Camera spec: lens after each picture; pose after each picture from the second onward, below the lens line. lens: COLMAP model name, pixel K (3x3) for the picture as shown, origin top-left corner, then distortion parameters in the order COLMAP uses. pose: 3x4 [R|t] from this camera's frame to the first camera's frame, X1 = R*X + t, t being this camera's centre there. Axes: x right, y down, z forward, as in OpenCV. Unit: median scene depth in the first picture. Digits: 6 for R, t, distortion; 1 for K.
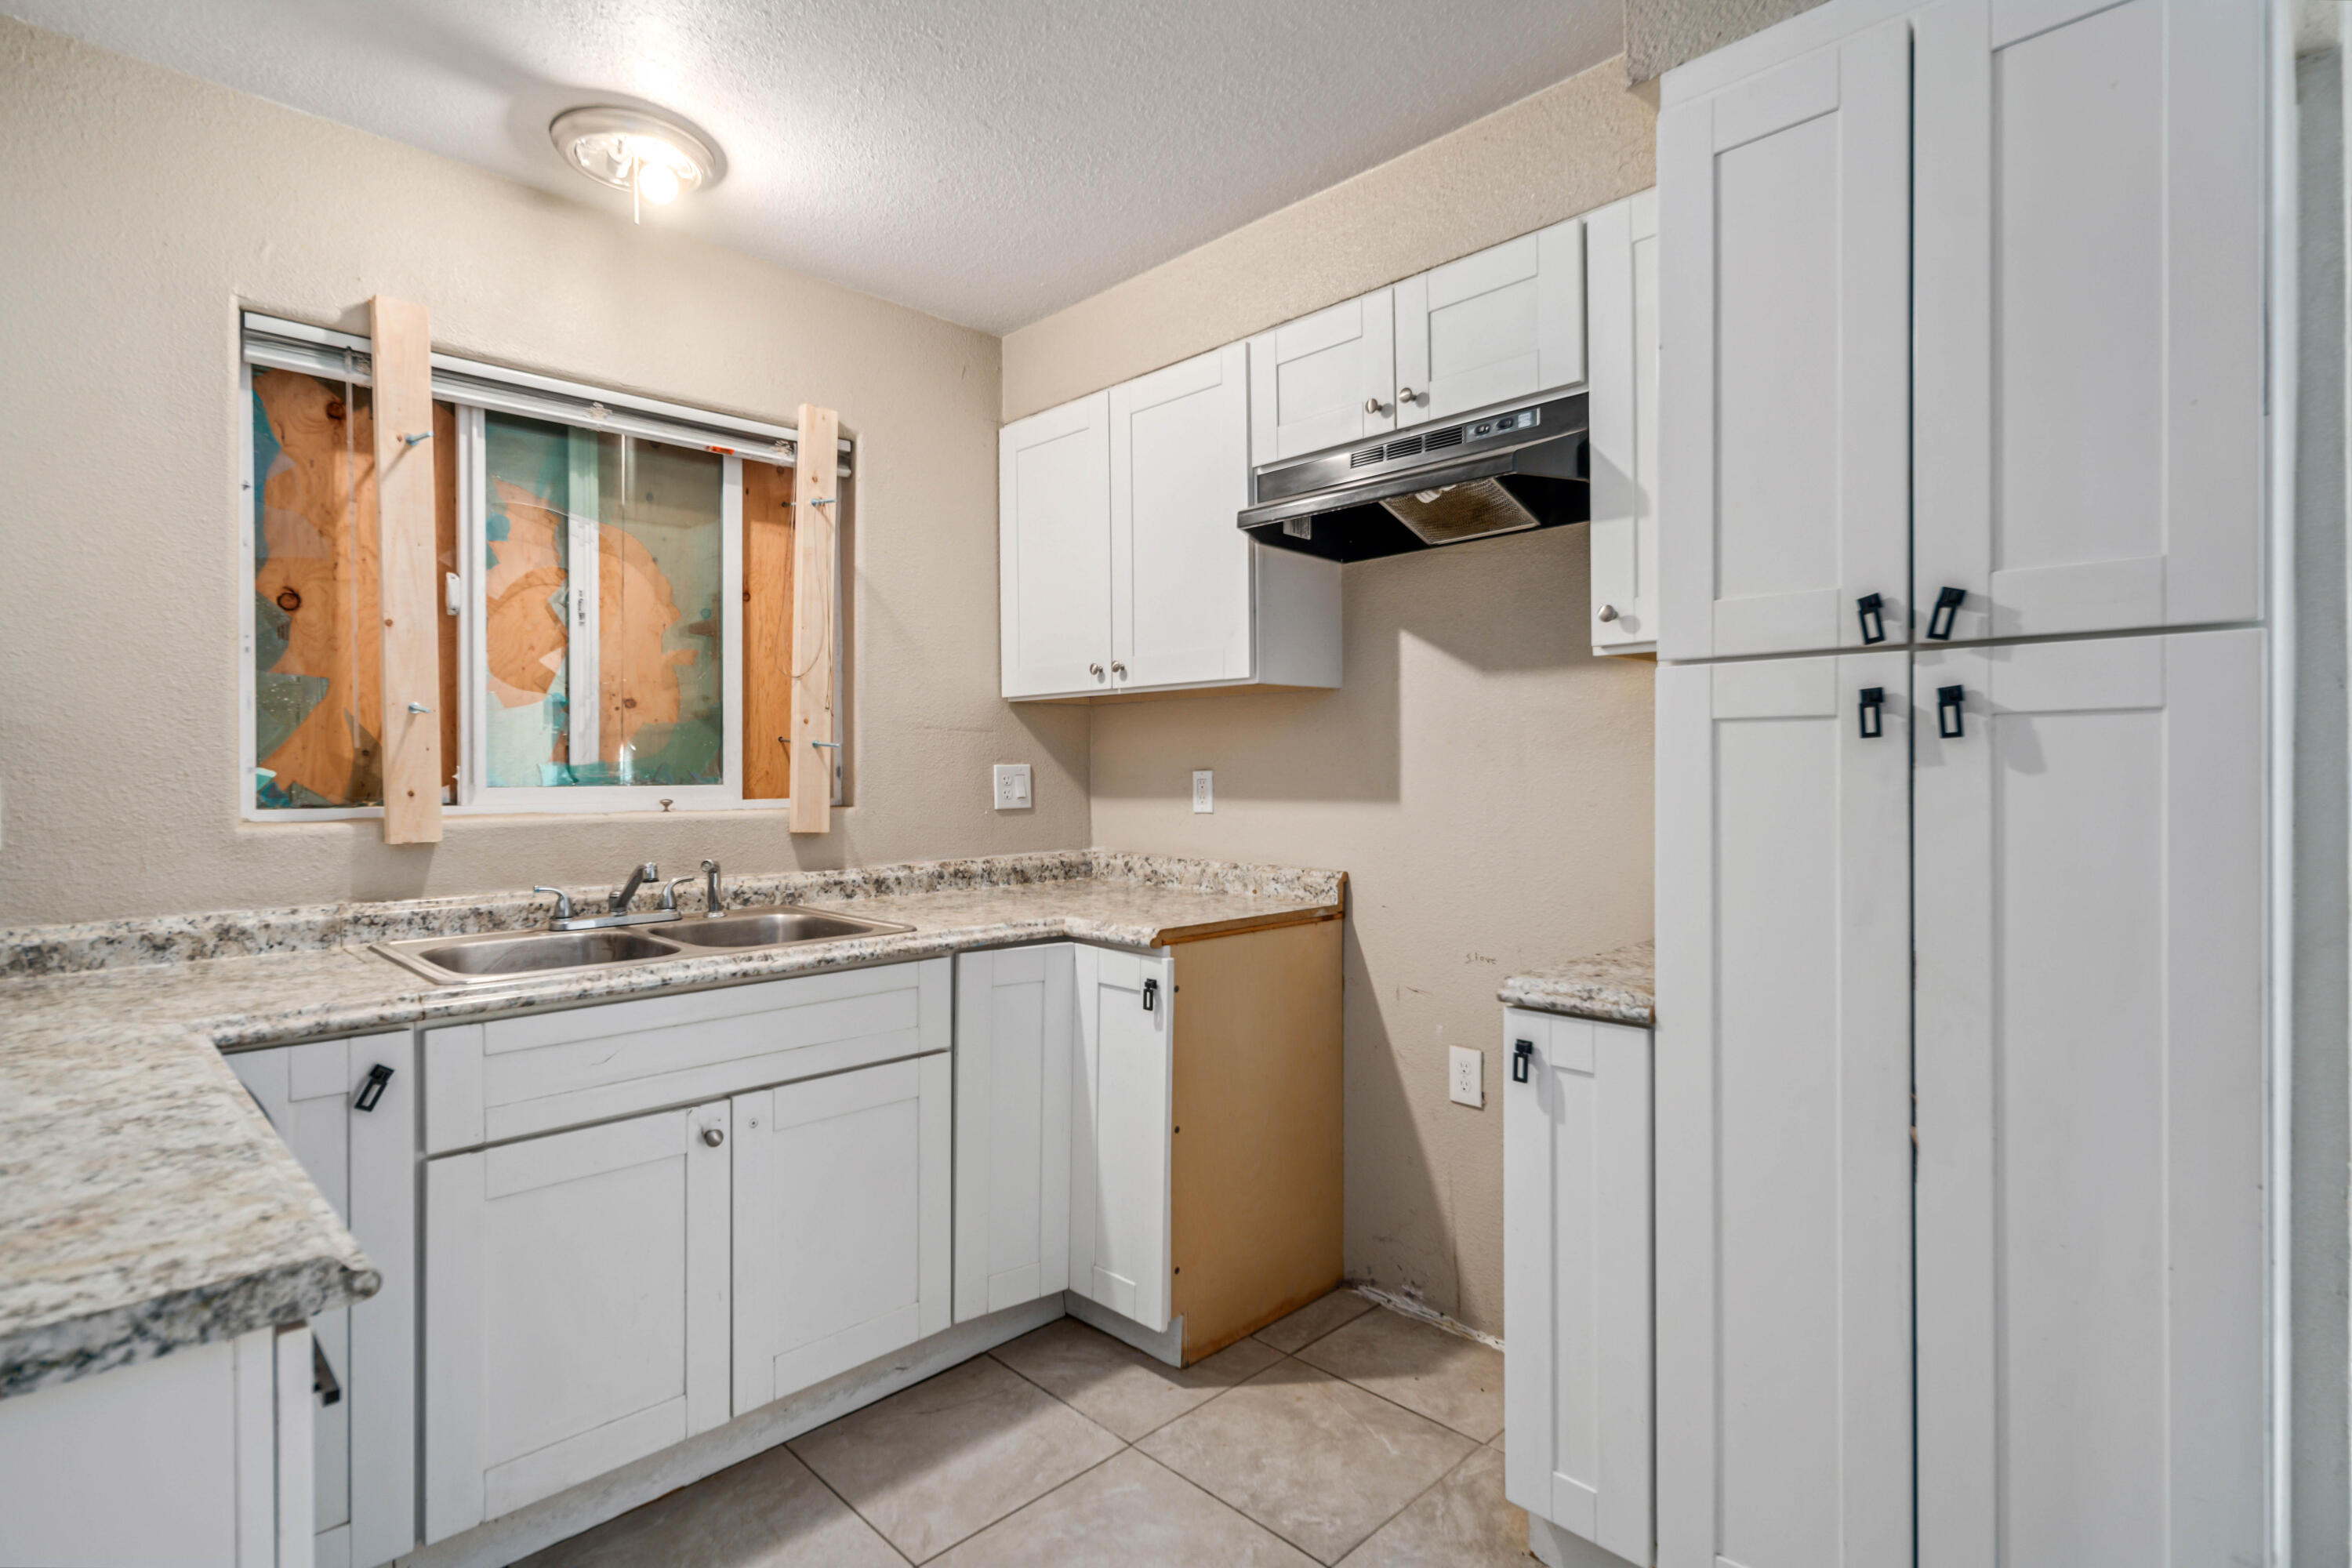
lens RADIAL K [[1146.1, 0, 1170.9], [0, 1146.1, 765.6], [0, 0, 1]] dist [0.003006, 0.001165]
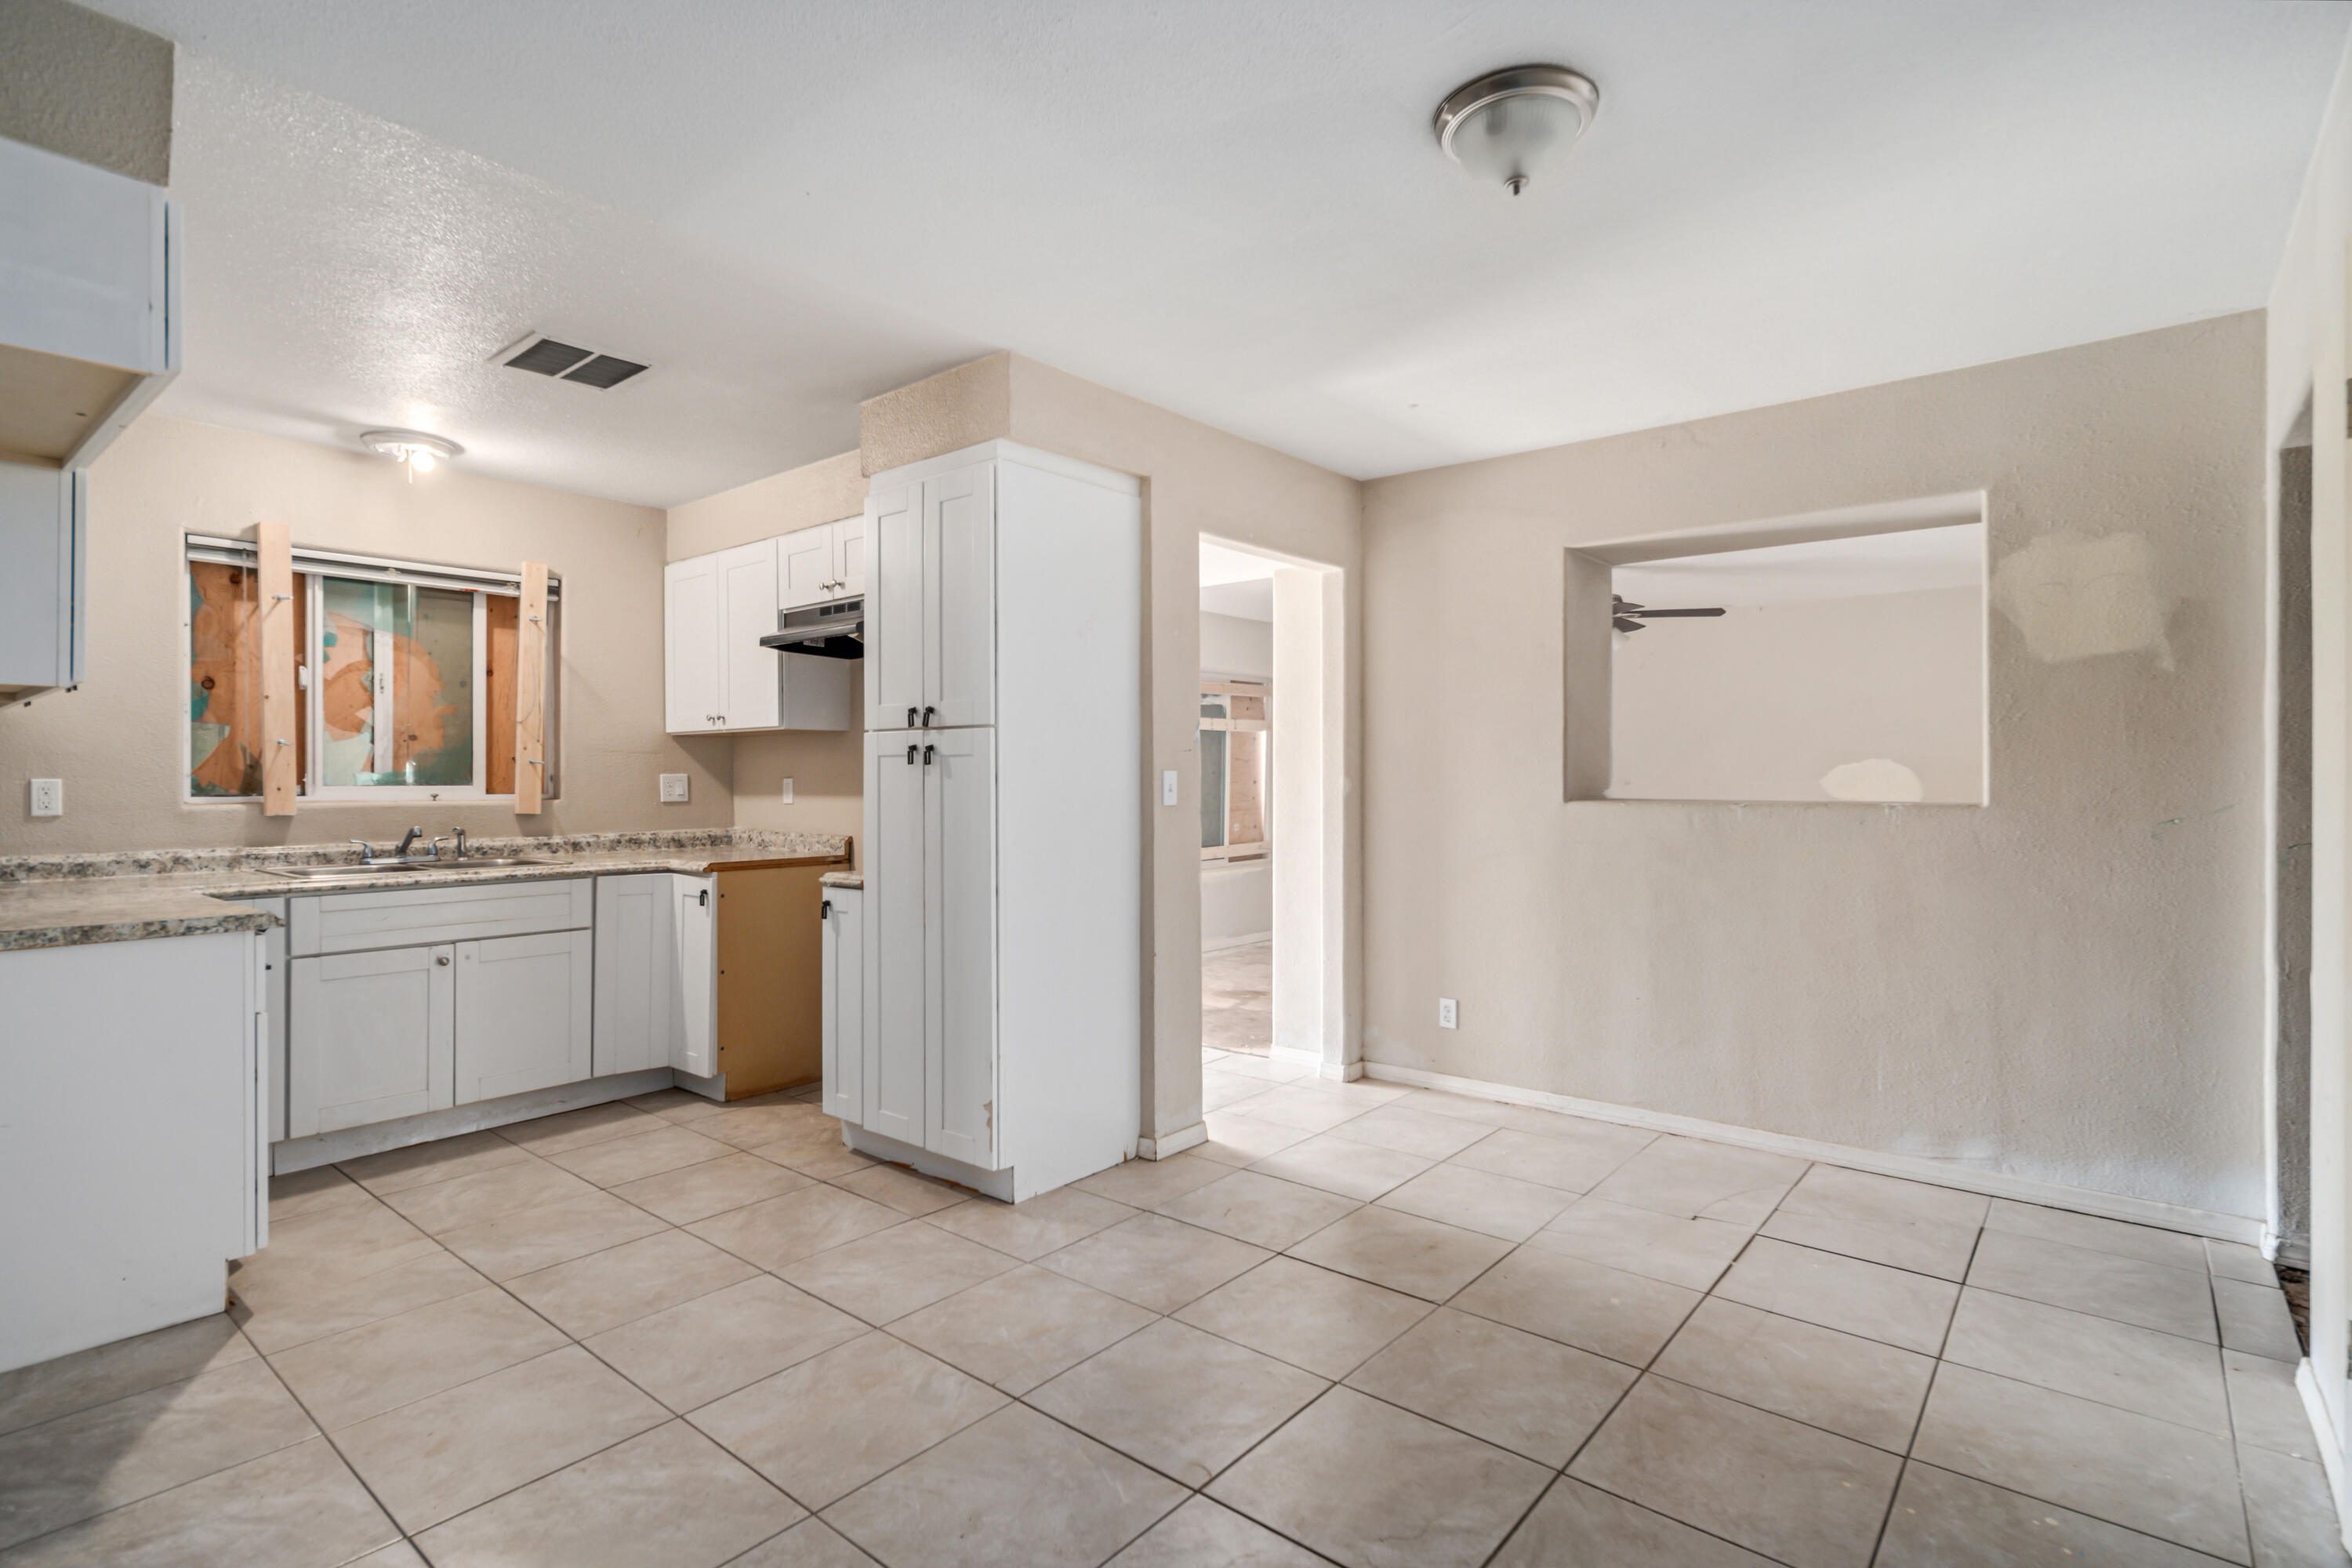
lens RADIAL K [[1144.0, 0, 1178.9], [0, 1144.0, 773.9], [0, 0, 1]] dist [0.001400, 0.000242]
pose [[0.994900, 0.003041, 0.100822, 0.560310], [-0.002837, 0.999994, -0.002167, 0.000346], [-0.100828, 0.001870, 0.994902, -0.925284]]
